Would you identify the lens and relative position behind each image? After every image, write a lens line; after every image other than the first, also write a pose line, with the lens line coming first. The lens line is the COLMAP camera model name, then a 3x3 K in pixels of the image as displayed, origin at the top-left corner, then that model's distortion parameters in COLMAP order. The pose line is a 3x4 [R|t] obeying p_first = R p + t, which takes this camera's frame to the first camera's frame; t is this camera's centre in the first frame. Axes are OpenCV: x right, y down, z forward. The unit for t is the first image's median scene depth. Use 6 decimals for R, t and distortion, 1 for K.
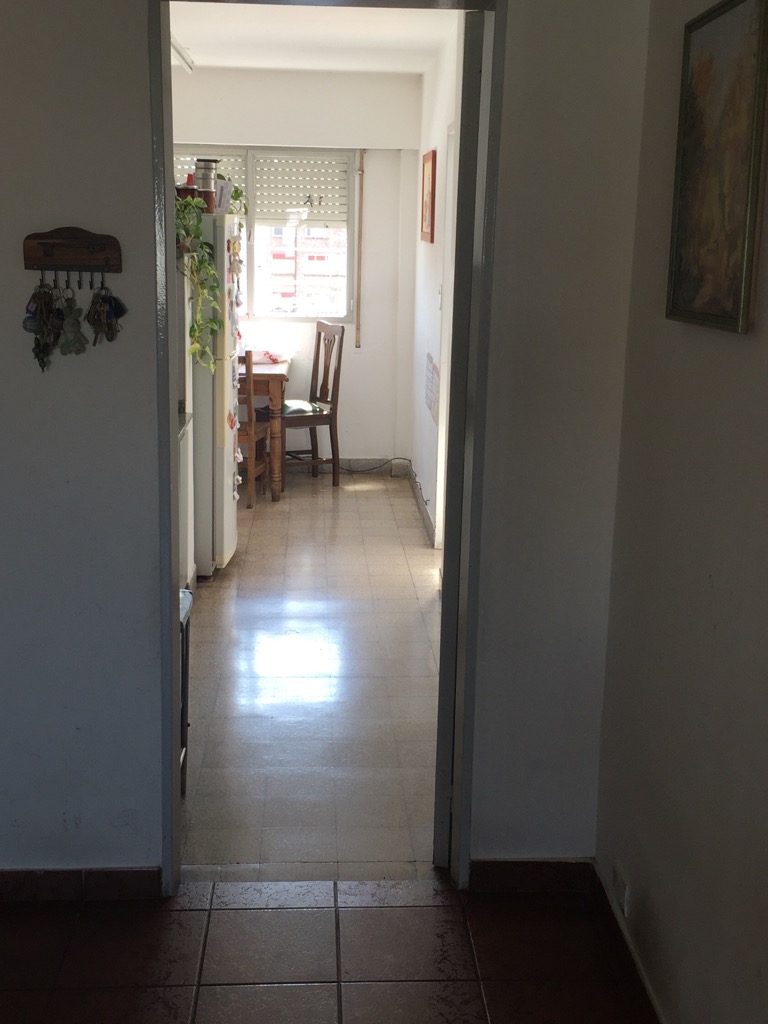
lens RADIAL K [[1246.9, 0, 384.0], [0, 1246.9, 512.0], [0, 0, 1]] dist [0.016222, 0.037509]
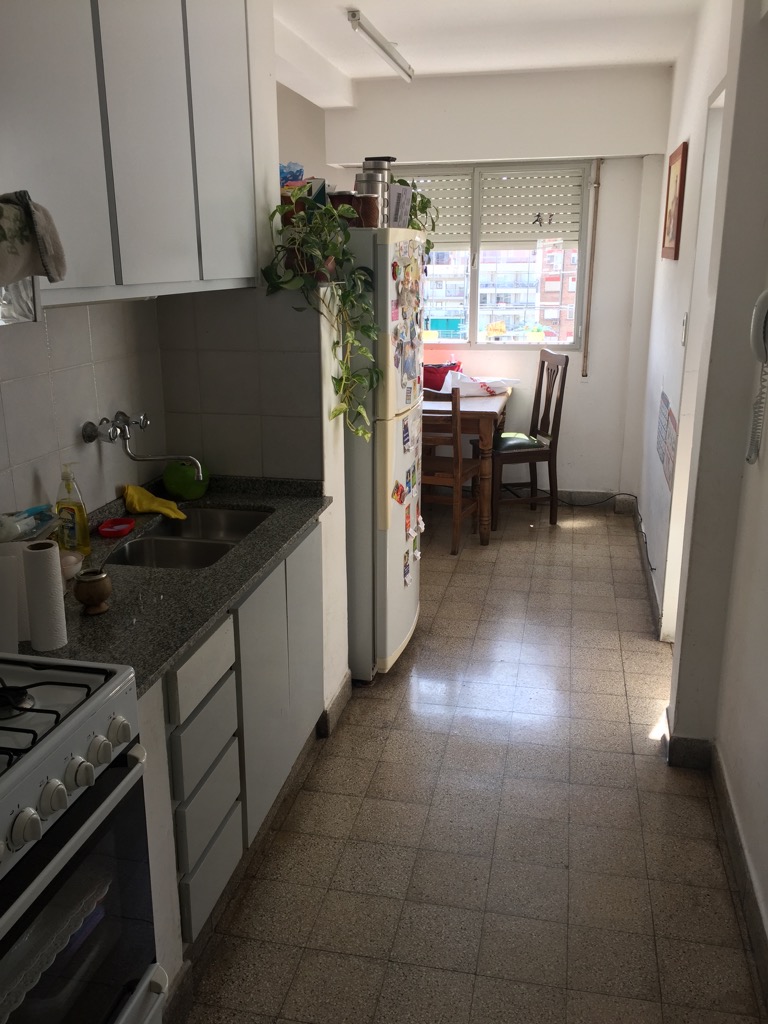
lens RADIAL K [[845.6, 0, 384.0], [0, 845.6, 512.0], [0, 0, 1]] dist [0.030085, -0.008277]
pose [[0.962880, 0.047759, -0.265671, 0.009054], [-0.030354, 0.997138, 0.069242, -0.074593], [0.268217, -0.058608, 0.961574, 0.359763]]
